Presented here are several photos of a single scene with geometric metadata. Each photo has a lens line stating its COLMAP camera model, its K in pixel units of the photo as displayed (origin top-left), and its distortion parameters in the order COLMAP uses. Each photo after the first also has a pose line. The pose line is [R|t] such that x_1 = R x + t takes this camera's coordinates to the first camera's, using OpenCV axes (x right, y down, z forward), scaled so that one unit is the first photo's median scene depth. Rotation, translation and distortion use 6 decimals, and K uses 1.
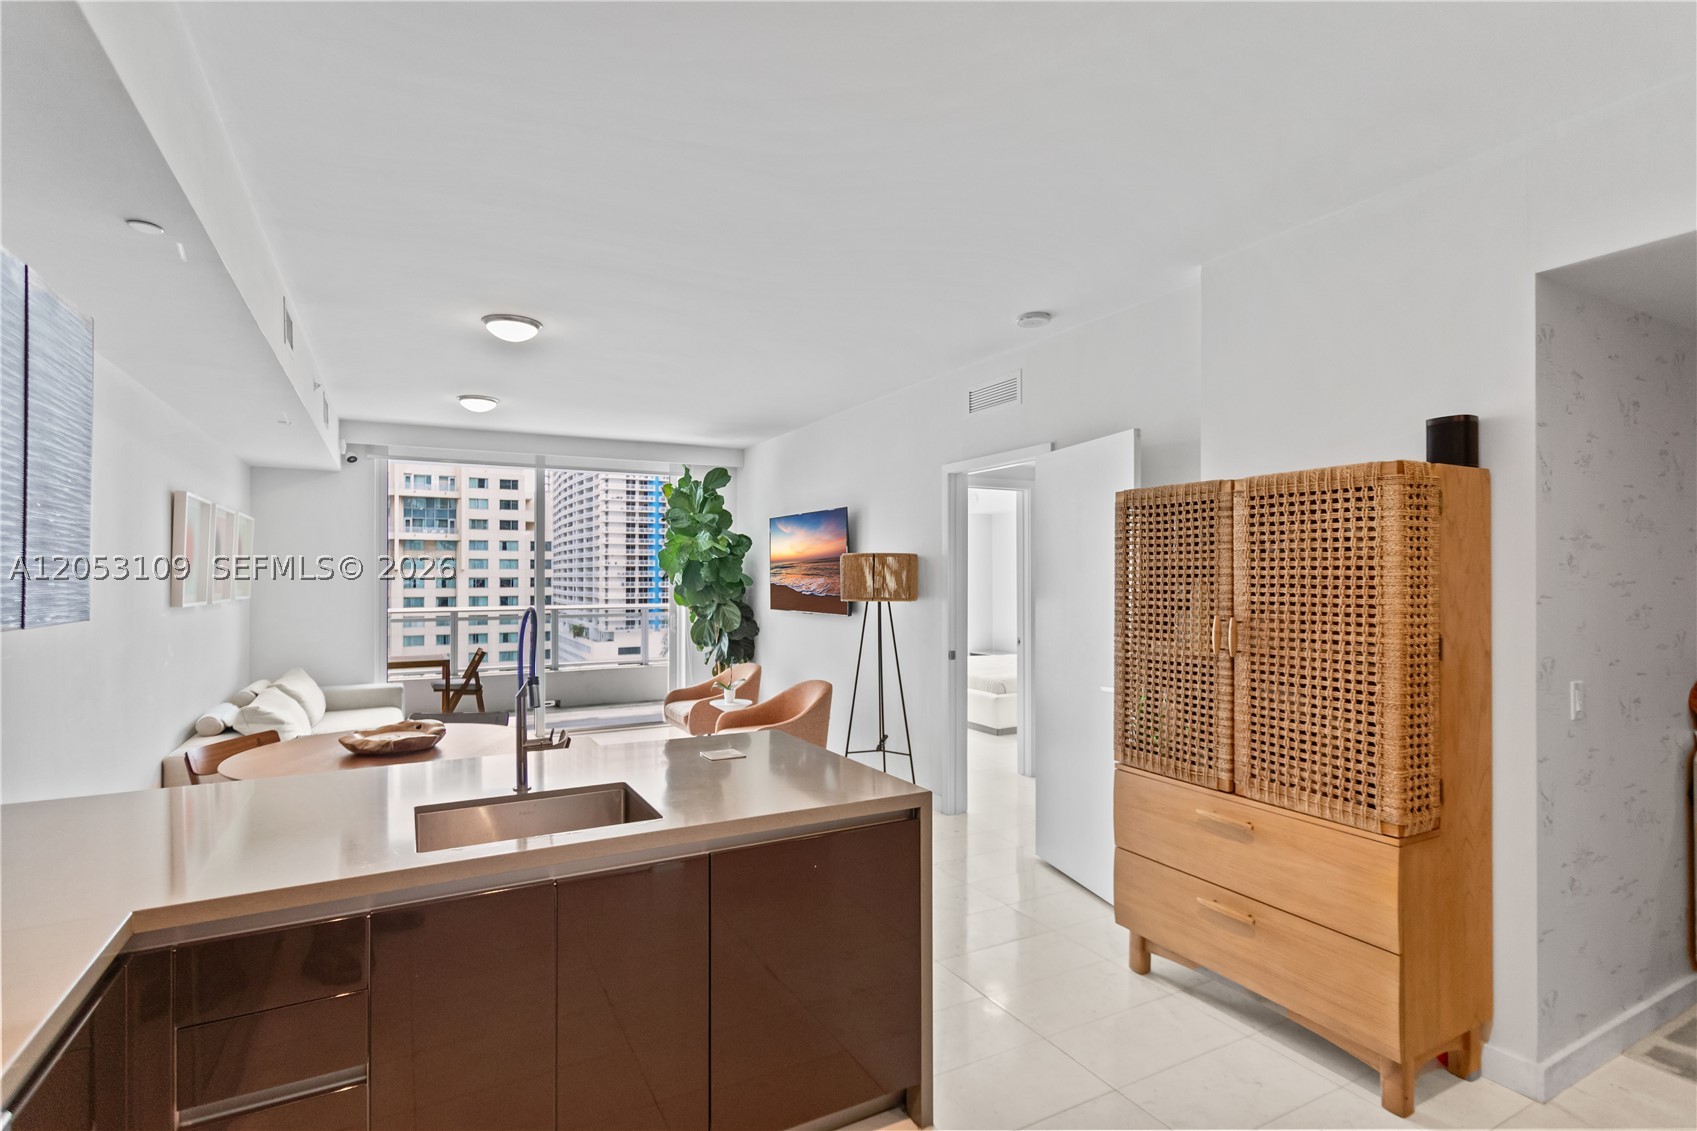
lens RADIAL K [[830.0, 0, 873.5], [0, 830.0, 569.4], [0, 0, 1]] dist [-0.010253, 0.003351]
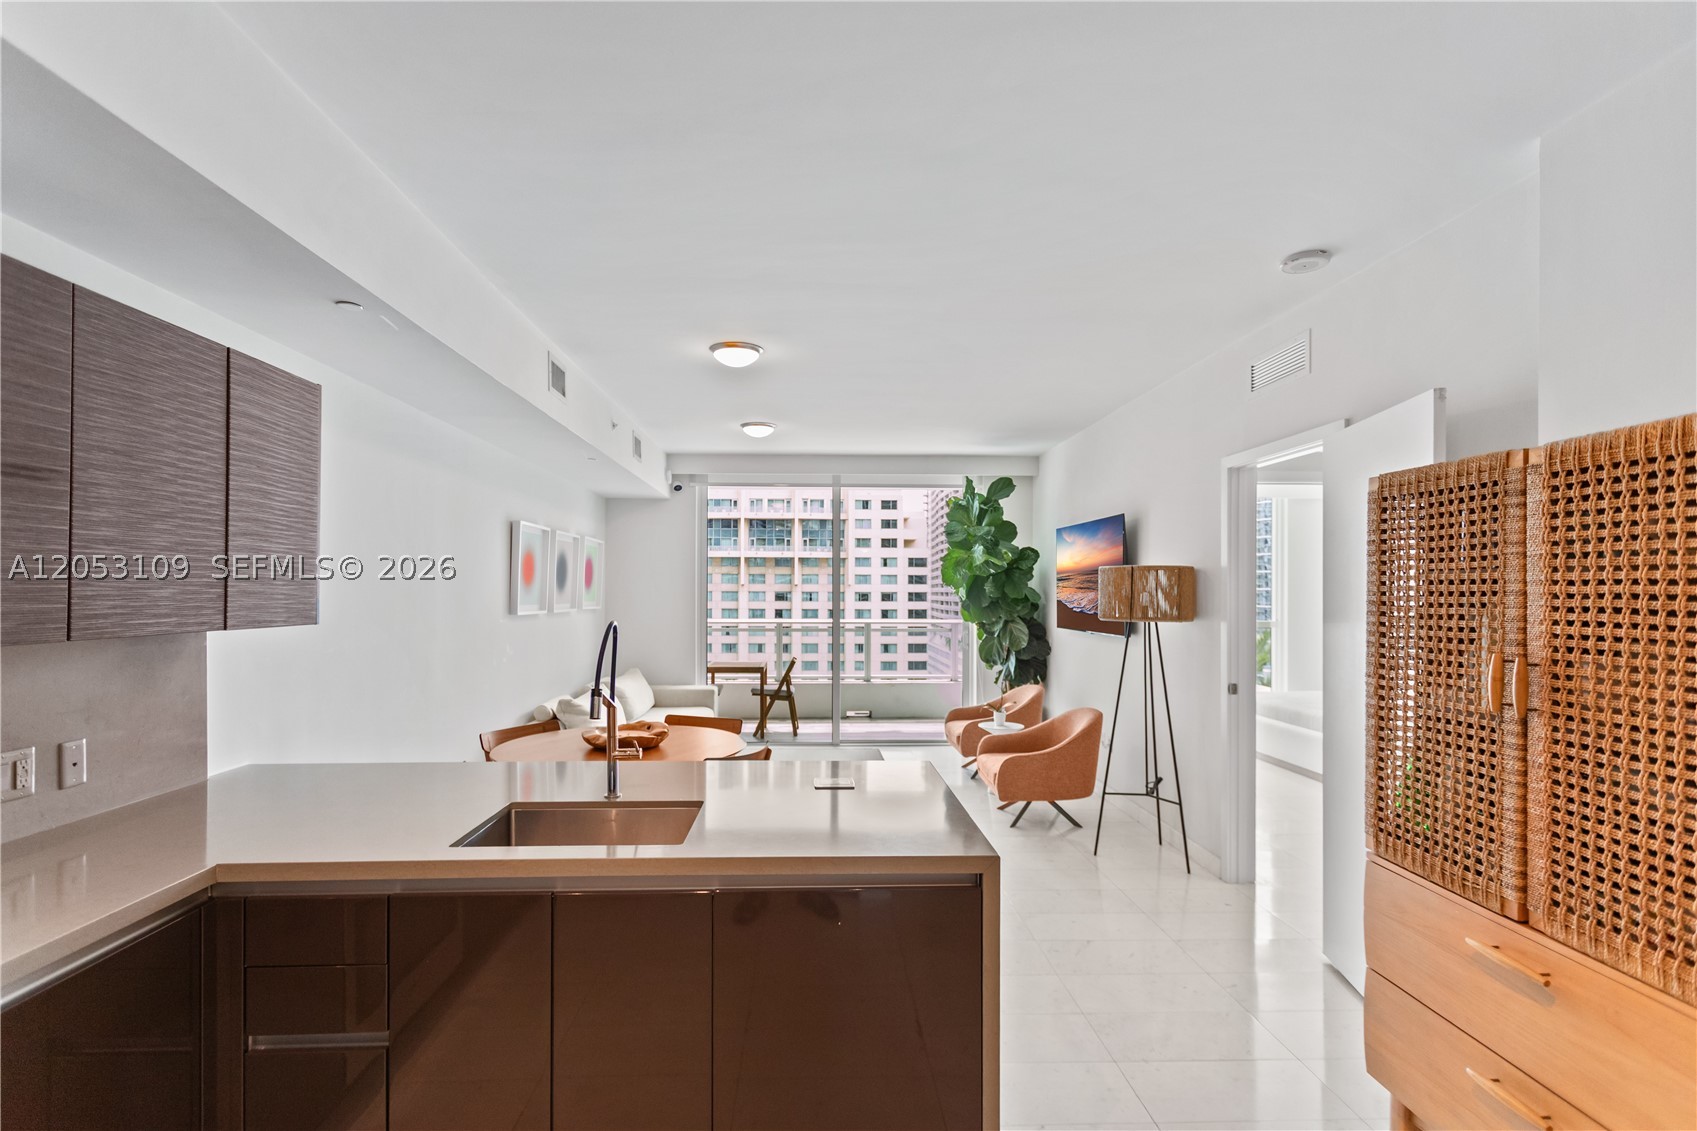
lens RADIAL K [[850.2, 0, 859.1], [0, 850.2, 584.1], [0, 0, 1]] dist [0.006358, 0.003066]
pose [[0.896748, 0.000129, -0.442541, 0.090844], [-0.000454, 1.000000, -0.000627, 0.000115], [0.442540, 0.000763, 0.896748, 0.053767]]
